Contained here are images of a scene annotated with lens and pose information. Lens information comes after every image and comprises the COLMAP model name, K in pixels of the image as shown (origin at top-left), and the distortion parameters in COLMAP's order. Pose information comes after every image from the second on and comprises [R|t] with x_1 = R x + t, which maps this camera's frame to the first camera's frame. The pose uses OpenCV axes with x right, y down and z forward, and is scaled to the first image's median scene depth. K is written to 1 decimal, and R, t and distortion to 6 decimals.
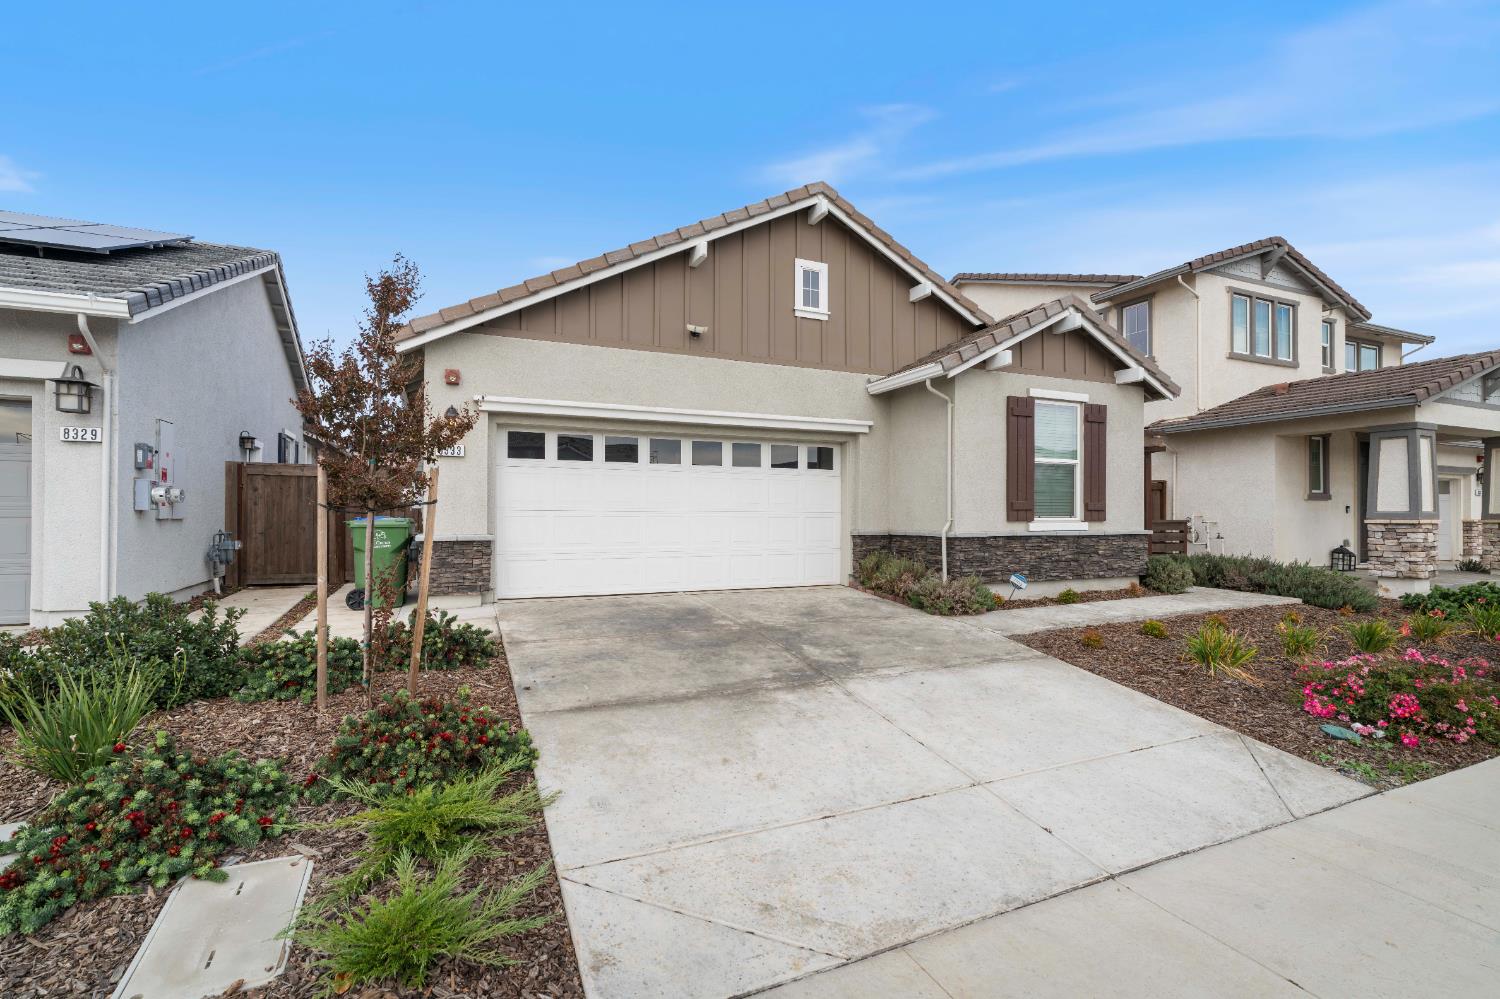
lens RADIAL K [[684.5, 0, 748.1], [0, 684.5, 525.0], [0, 0, 1]] dist [-0.002548, -0.000089]
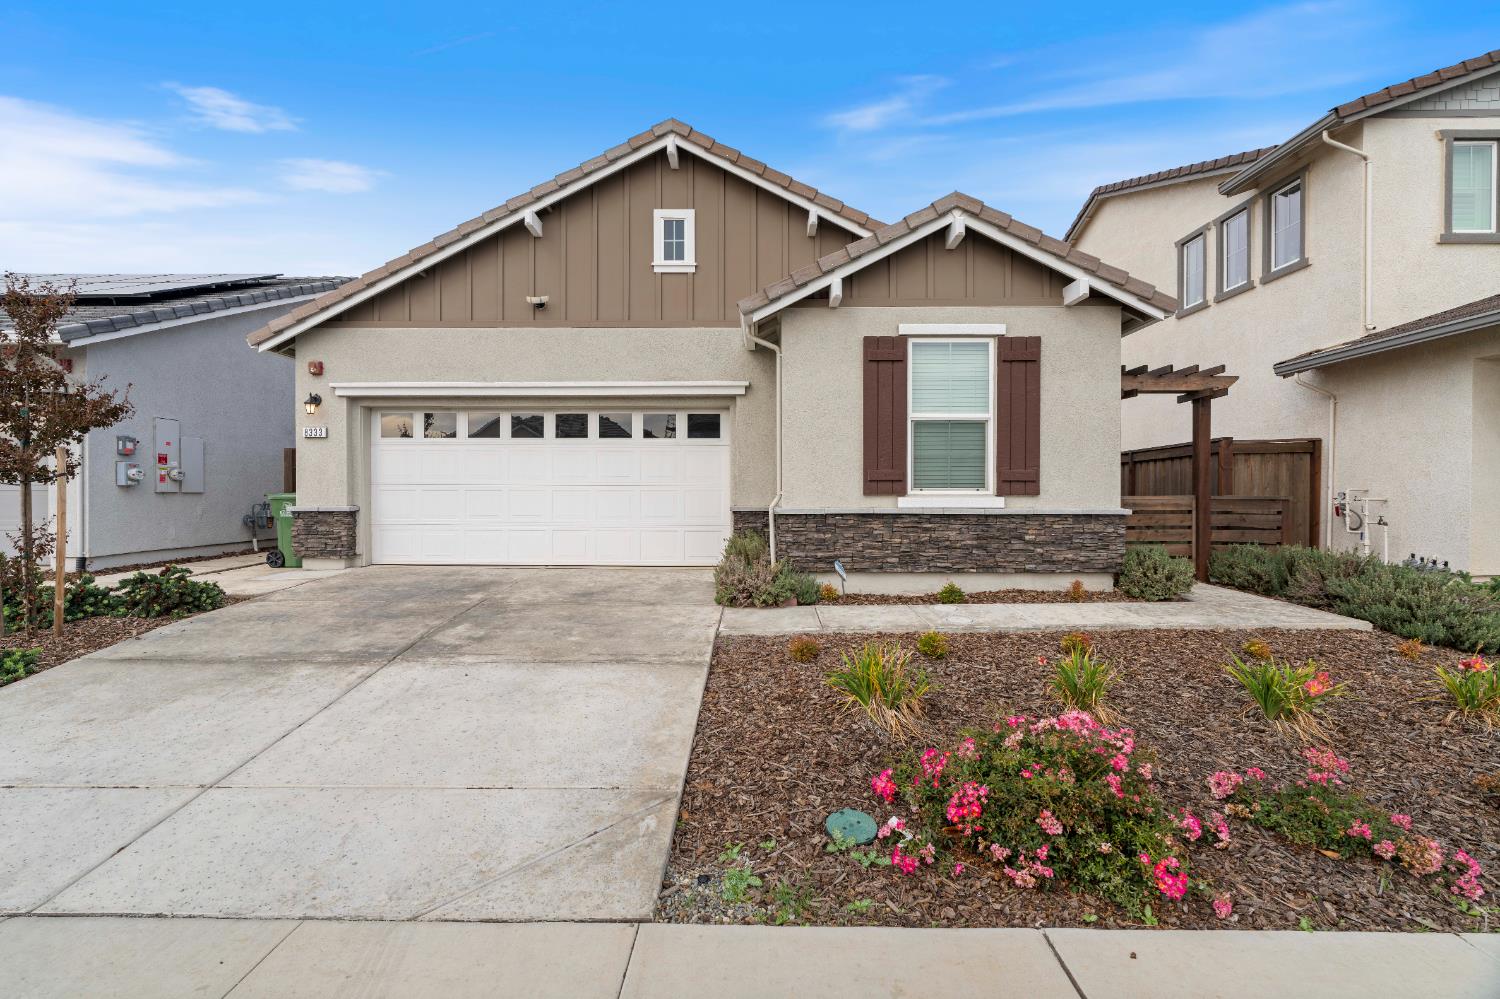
lens RADIAL K [[685.3, 0, 747.6], [0, 685.3, 506.7], [0, 0, 1]] dist [-0.001673, 0.000001]
pose [[0.906066, 0.007422, -0.423072, 0.571226], [-0.006191, 0.999972, 0.004284, 0.005377], [0.423092, -0.001263, 0.906086, 0.214725]]
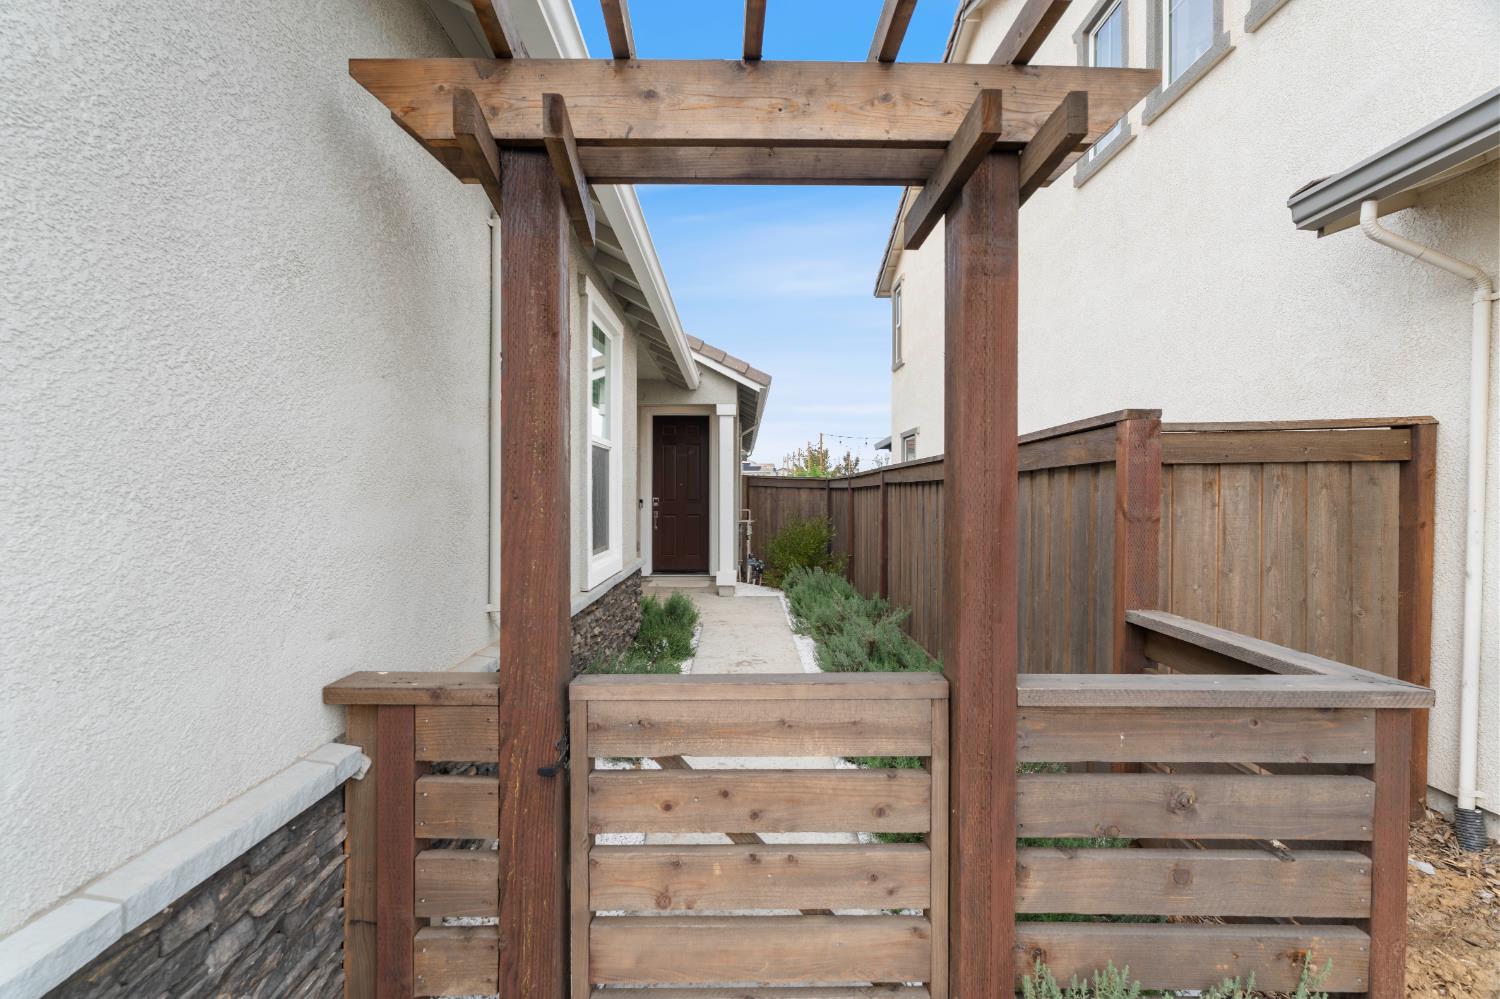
lens RADIAL K [[680.1, 0, 750.0], [0, 680.1, 499.5], [0, 0, 1]] dist [-0.002907, 0.000364]
pose [[0.915432, 0.005866, -0.402429, 0.742501], [-0.008841, 0.999946, -0.005535, -0.053313], [0.402375, 0.008625, 0.915434, 1.067404]]
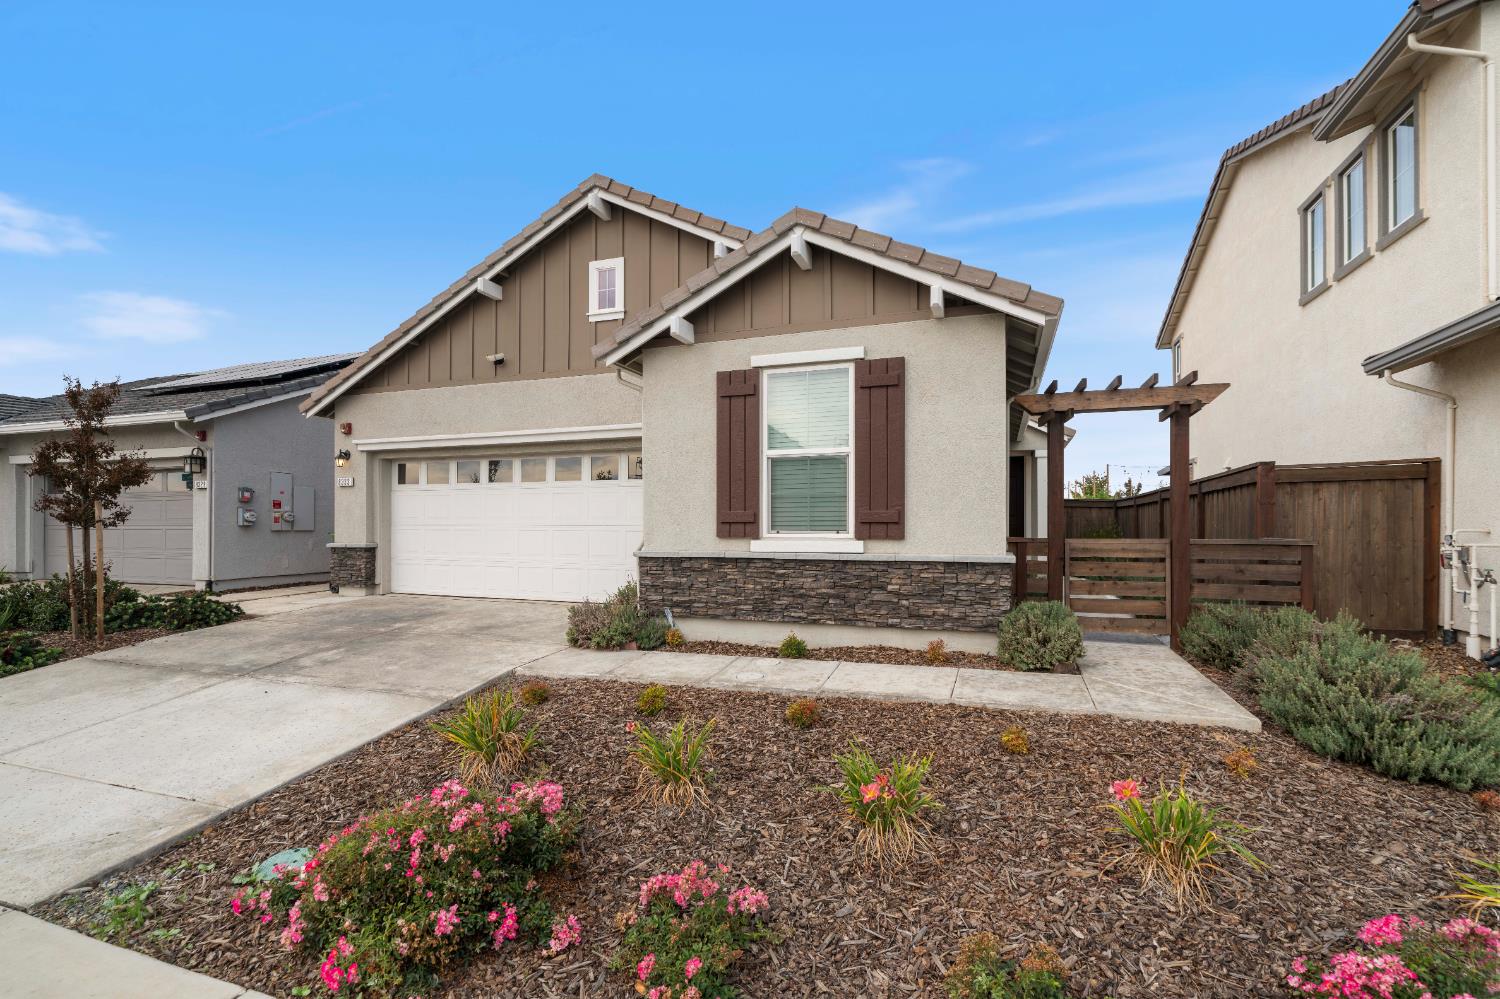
lens RADIAL K [[695.3, 0, 740.1], [0, 695.3, 528.4], [0, 0, 1]] dist [-0.001874, -0.000271]
pose [[0.712585, 0.001620, -0.701584, 0.899301], [-0.010160, 0.999916, -0.008010, -0.009267], [0.701512, 0.012836, 0.712542, 0.452201]]
